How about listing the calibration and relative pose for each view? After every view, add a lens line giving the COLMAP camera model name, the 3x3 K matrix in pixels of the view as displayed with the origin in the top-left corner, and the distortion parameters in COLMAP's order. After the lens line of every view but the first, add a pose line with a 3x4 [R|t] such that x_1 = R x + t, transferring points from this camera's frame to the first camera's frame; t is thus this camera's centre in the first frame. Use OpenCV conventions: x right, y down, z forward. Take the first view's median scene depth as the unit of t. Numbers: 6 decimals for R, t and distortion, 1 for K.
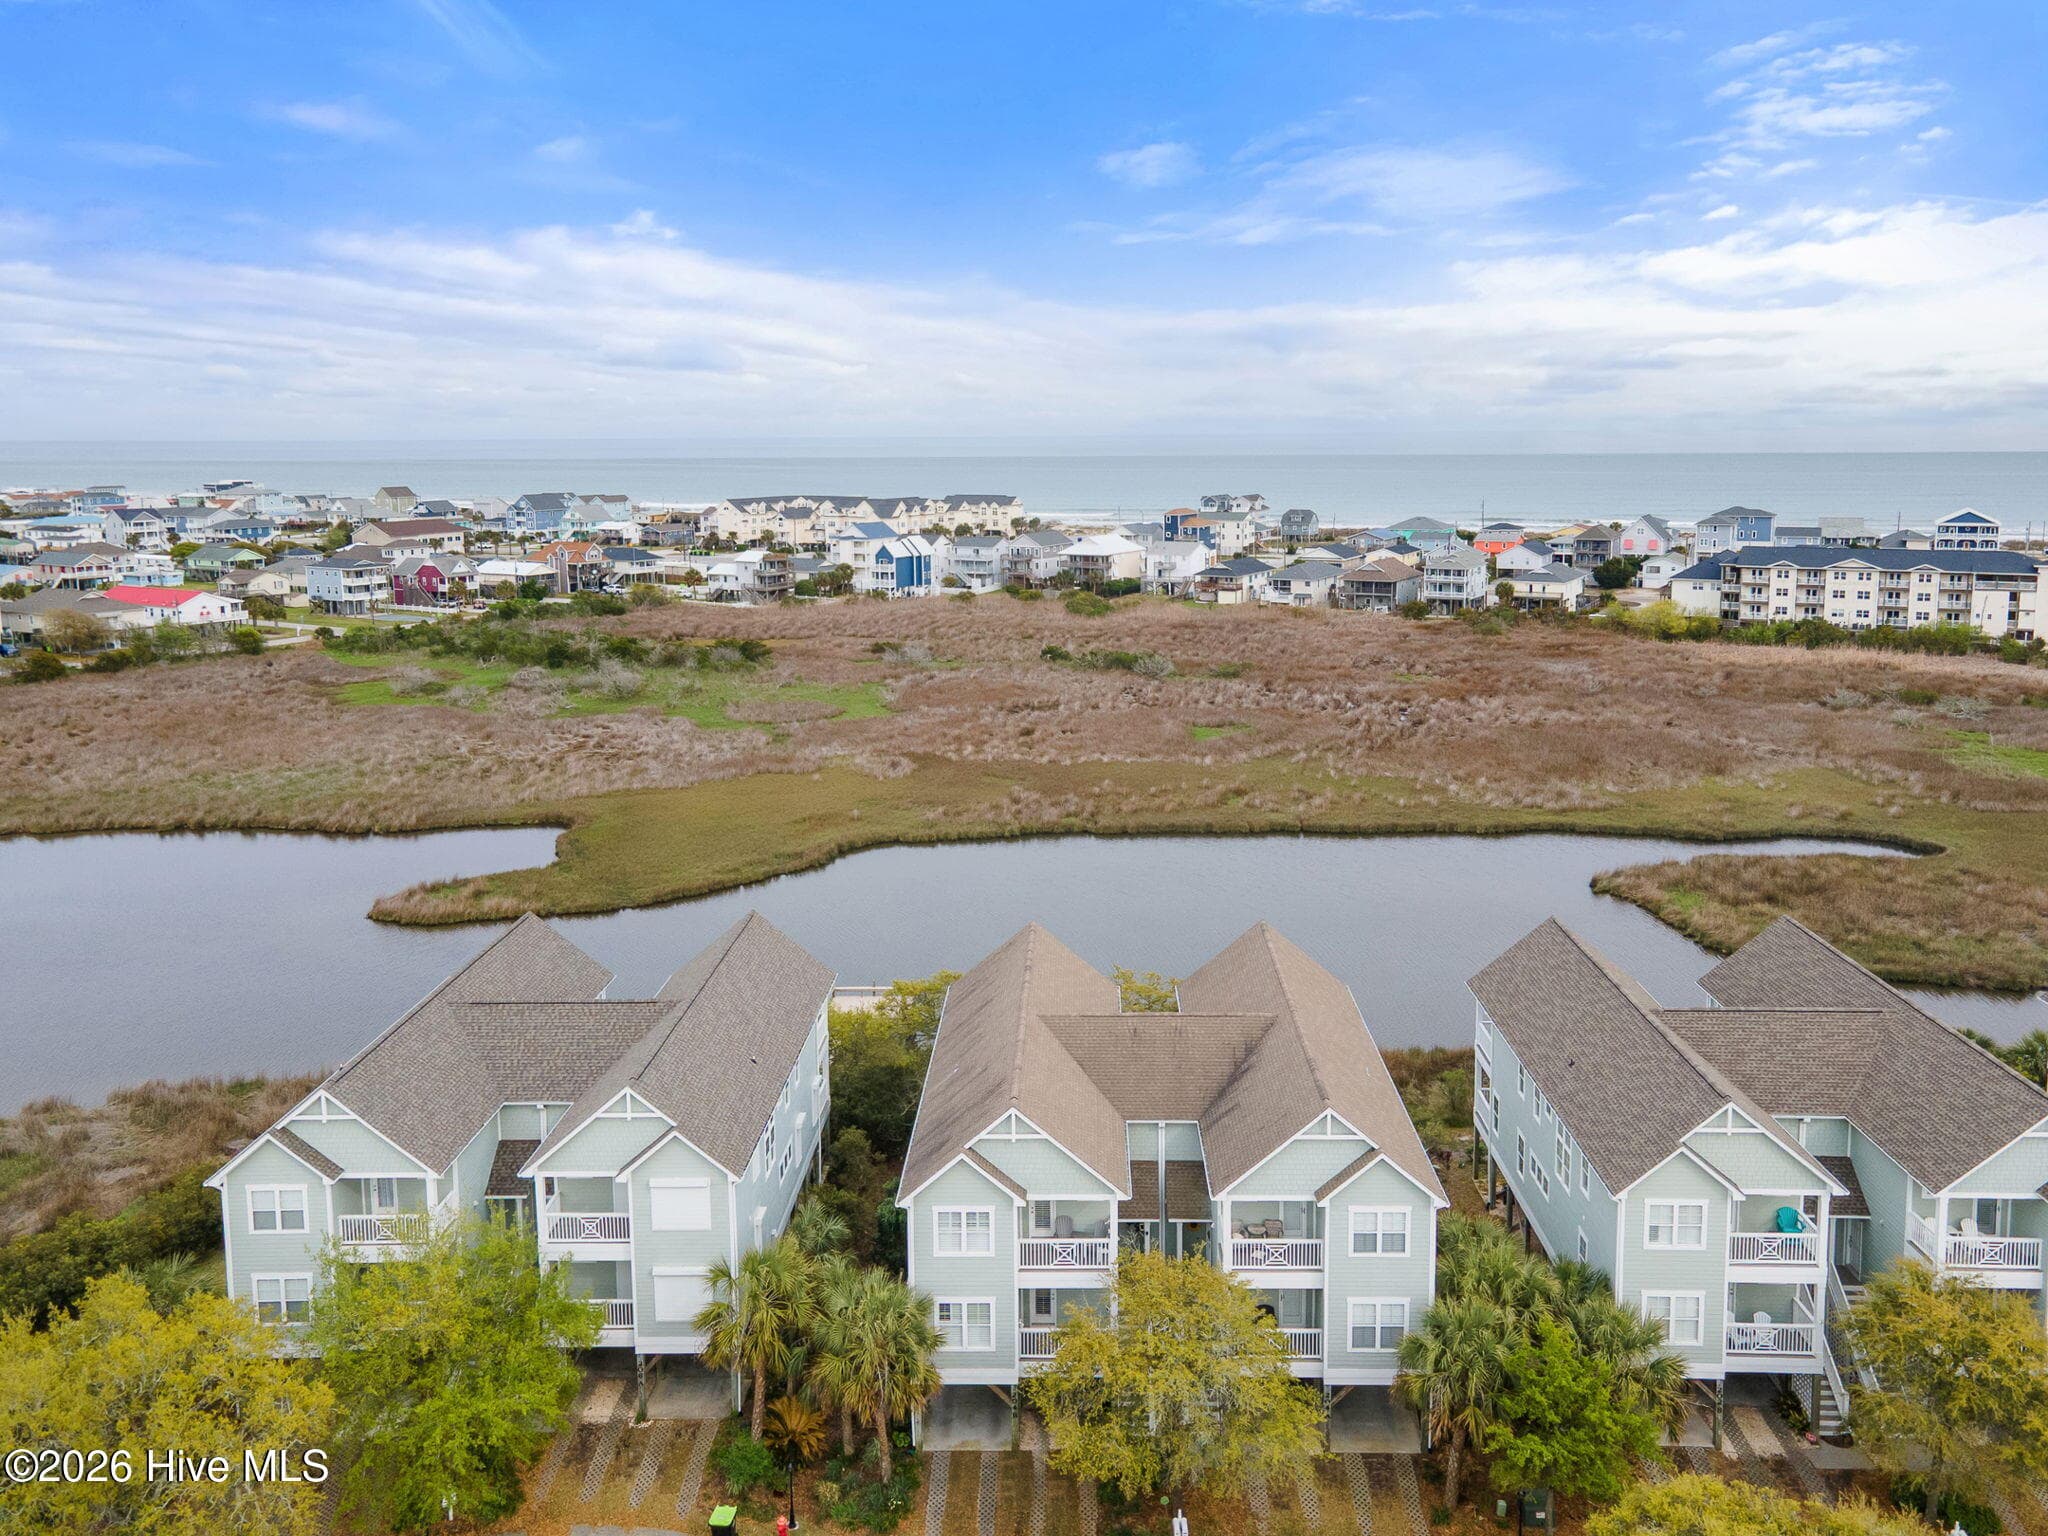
lens RADIAL K [[1576.4, 0, 1060.0], [0, 1576.4, 660.8], [0, 0, 1]] dist [0.033153, 0.009762]
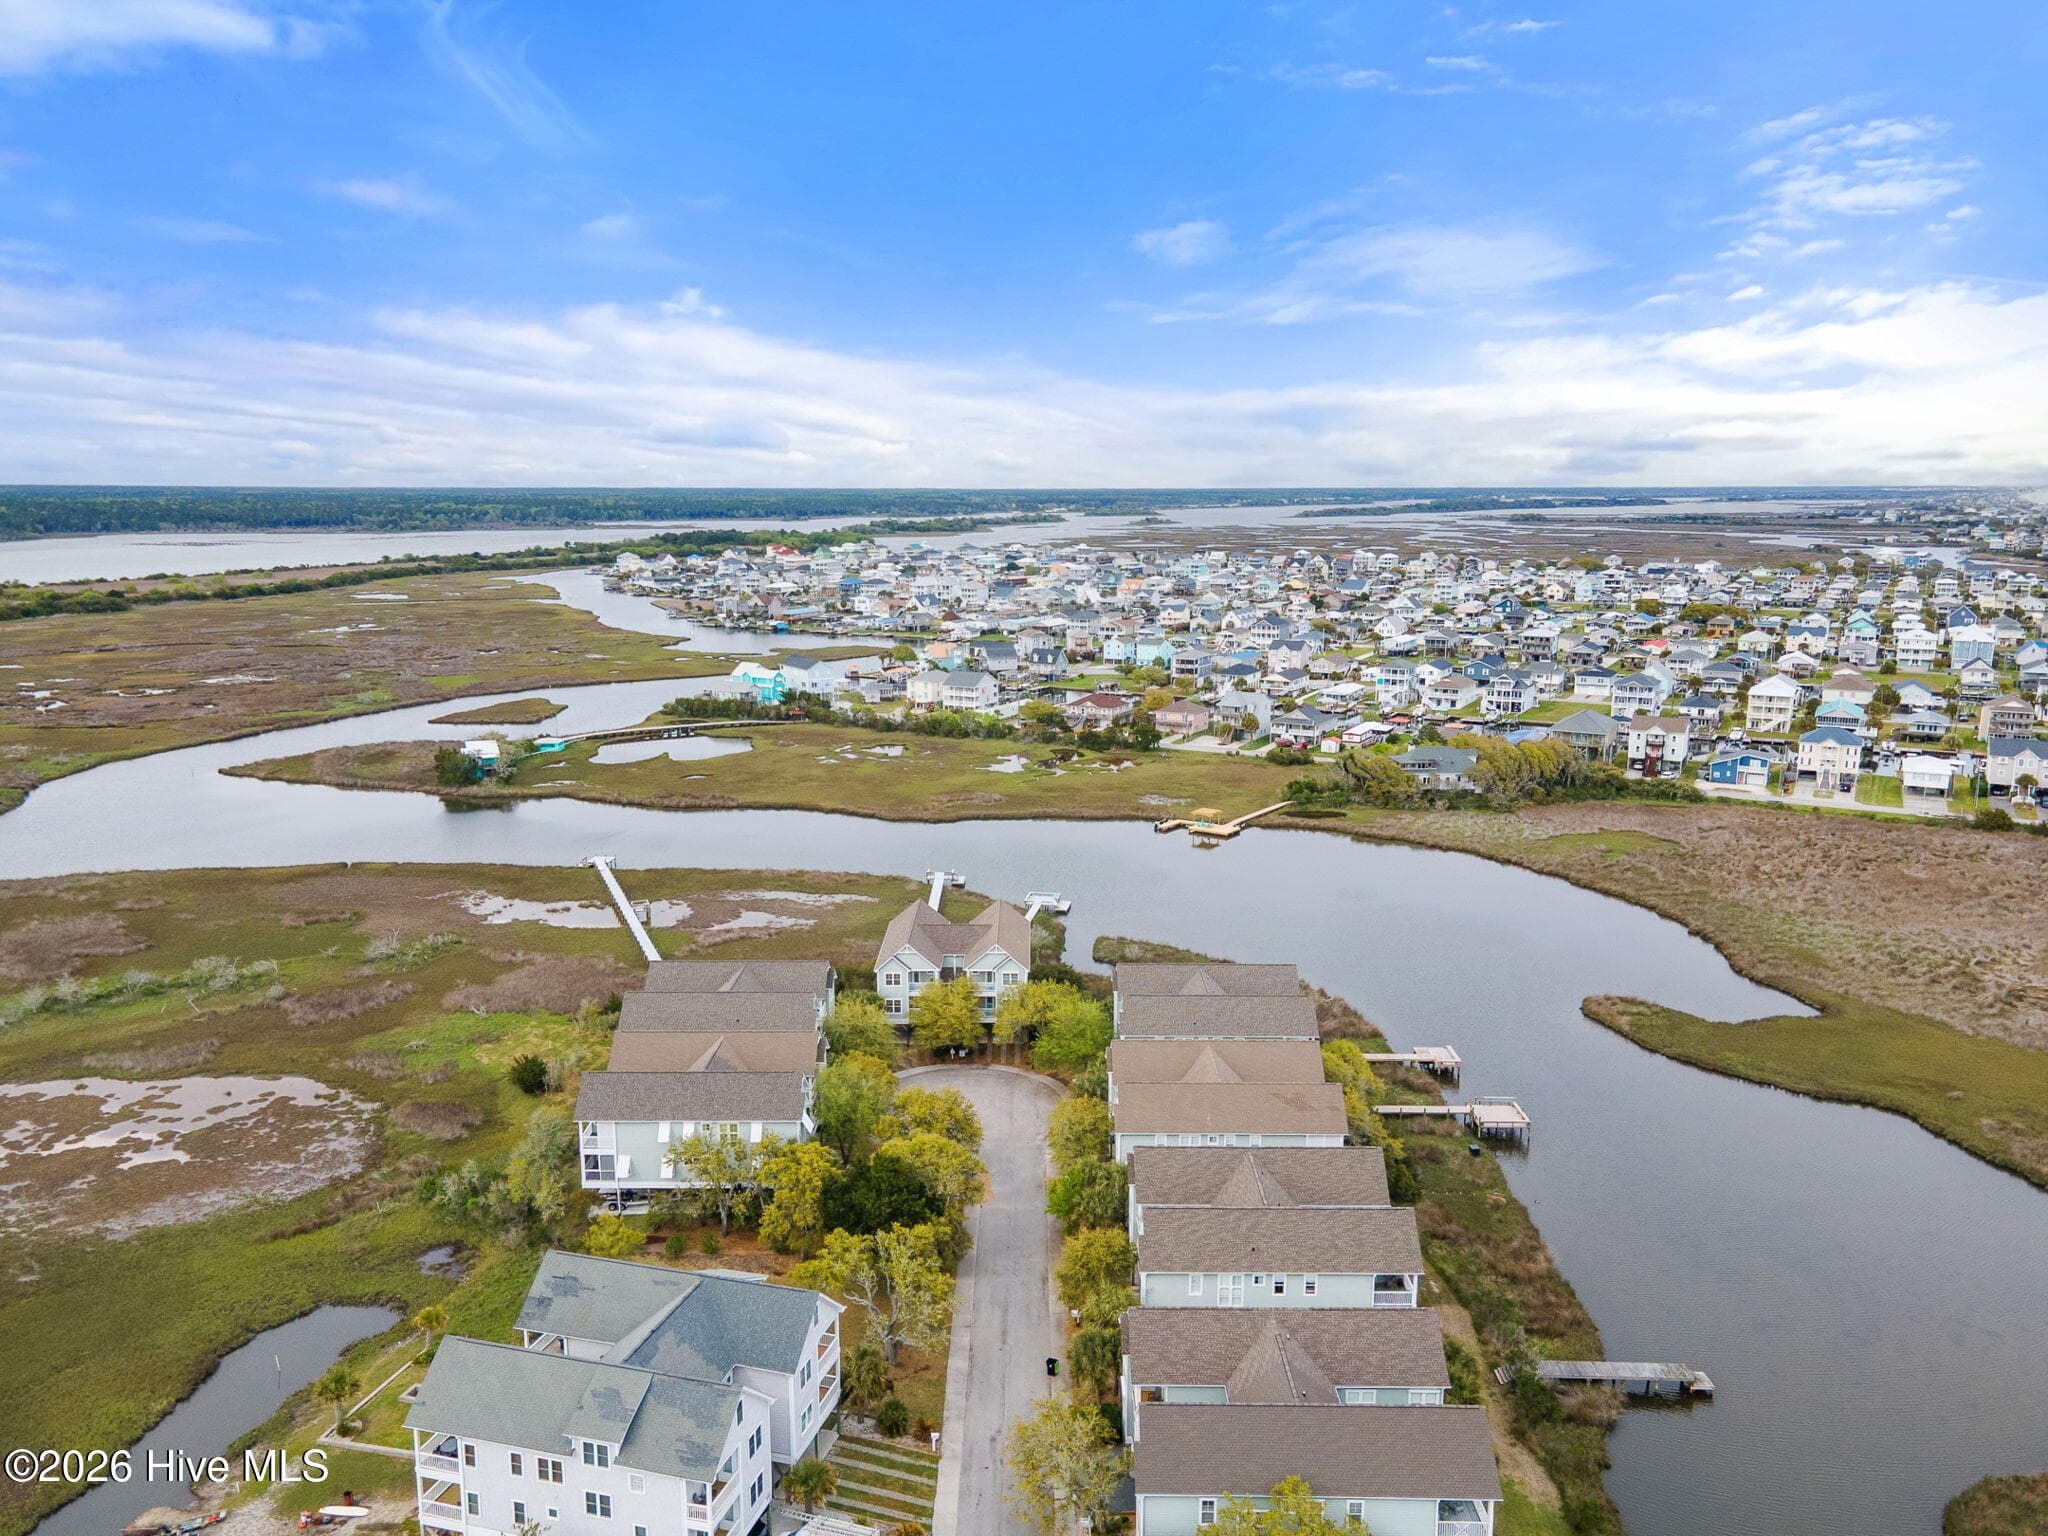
lens RADIAL K [[1502.5, 0, 1010.2], [0, 1502.5, 772.2], [0, 0, 1]] dist [0.026225, 0.030820]
pose [[-0.001912, 0.194600, -0.980881, 0.532876], [-0.137780, 0.971477, 0.193003, -0.146553], [0.990461, 0.135514, 0.024955, 0.137012]]
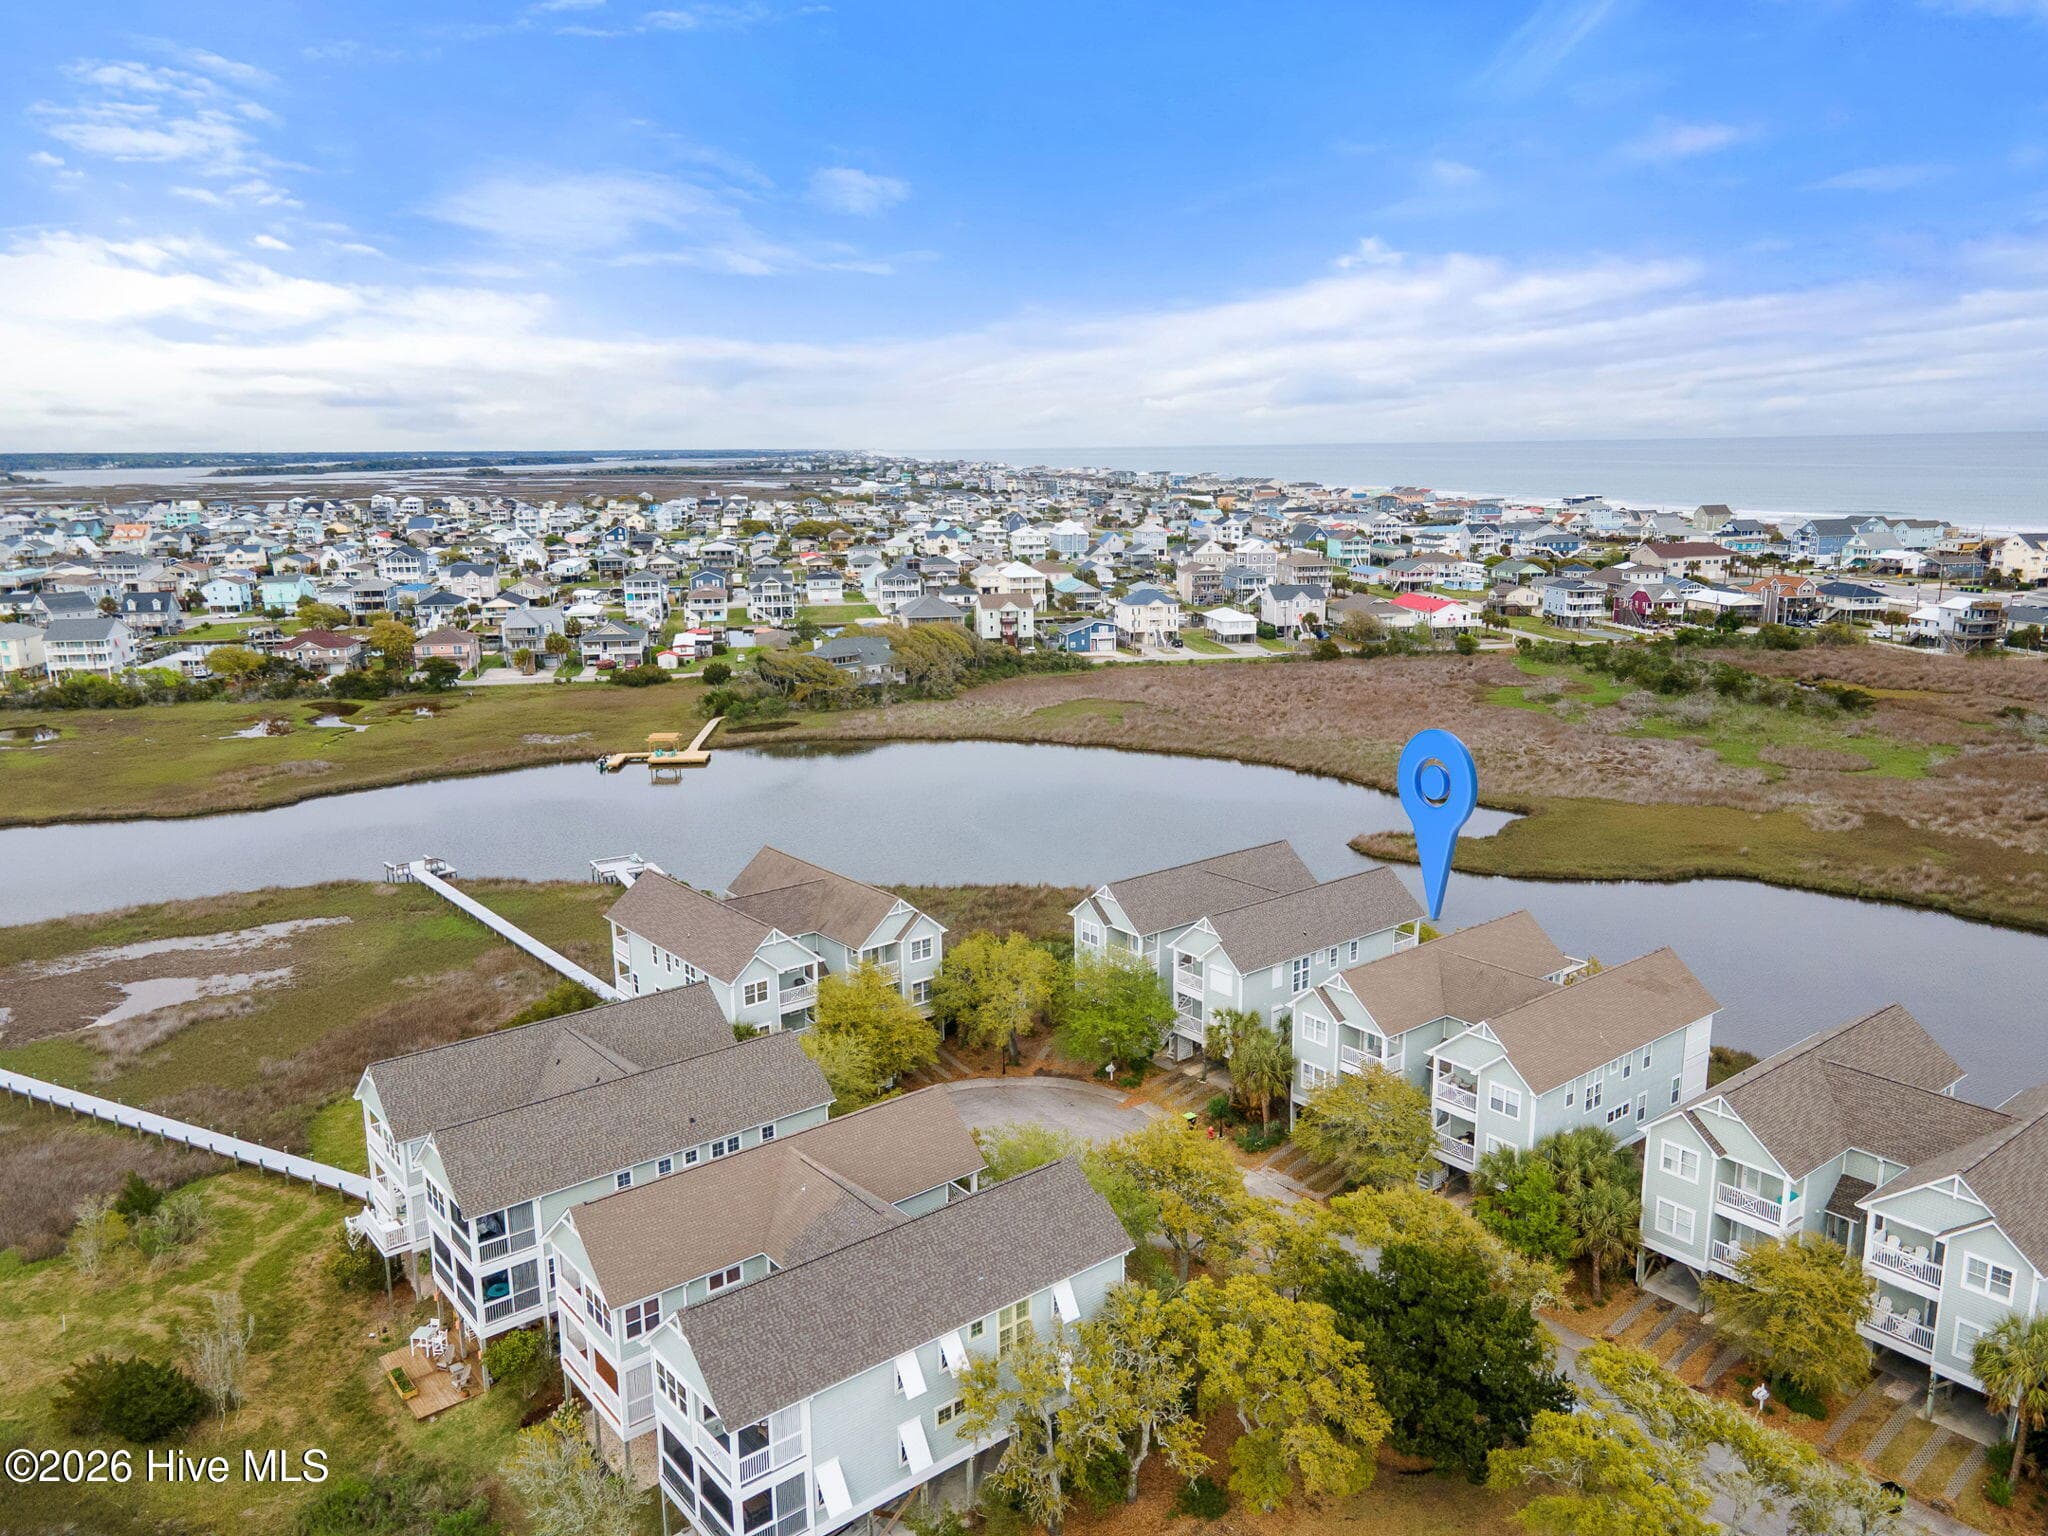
lens RADIAL K [[1502.5, 0, 1024.0], [0, 1502.5, 752.8], [0, 0, 1]] dist [0.026225, 0.030820]
pose [[0.639588, 0.155458, -0.752834, 0.213791], [-0.102869, 0.987838, 0.116591, -0.031293], [0.761804, 0.002873, 0.647802, -0.095204]]
